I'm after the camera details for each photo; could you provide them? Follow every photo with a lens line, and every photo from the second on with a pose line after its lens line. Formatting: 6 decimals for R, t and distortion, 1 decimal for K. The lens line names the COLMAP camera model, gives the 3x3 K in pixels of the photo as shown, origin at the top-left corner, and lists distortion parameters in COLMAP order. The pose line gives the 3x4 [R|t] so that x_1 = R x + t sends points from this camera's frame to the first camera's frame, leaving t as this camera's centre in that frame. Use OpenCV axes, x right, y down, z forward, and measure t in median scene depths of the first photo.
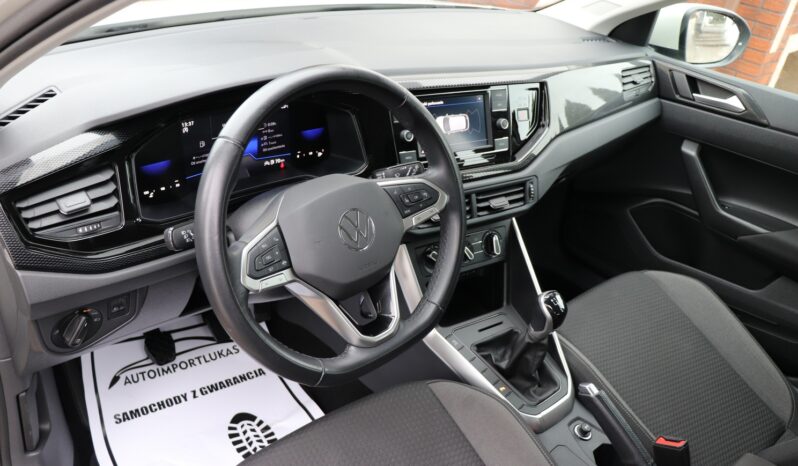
lens RADIAL K [[673.5, 0, 392.0], [0, 673.5, 238.7], [0, 0, 1]] dist [-0.141820, 0.089126]
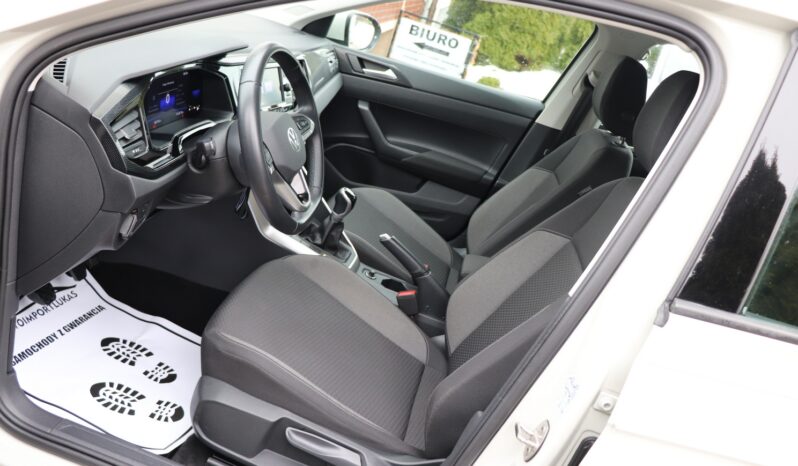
lens RADIAL K [[673.5, 0, 401.2], [0, 673.5, 235.1], [0, 0, 1]] dist [-0.141820, 0.089126]
pose [[0.769733, -0.148554, 0.620841, -0.493005], [0.151519, 0.987270, 0.048376, 0.097574], [-0.620124, 0.056833, 0.782443, -0.248487]]
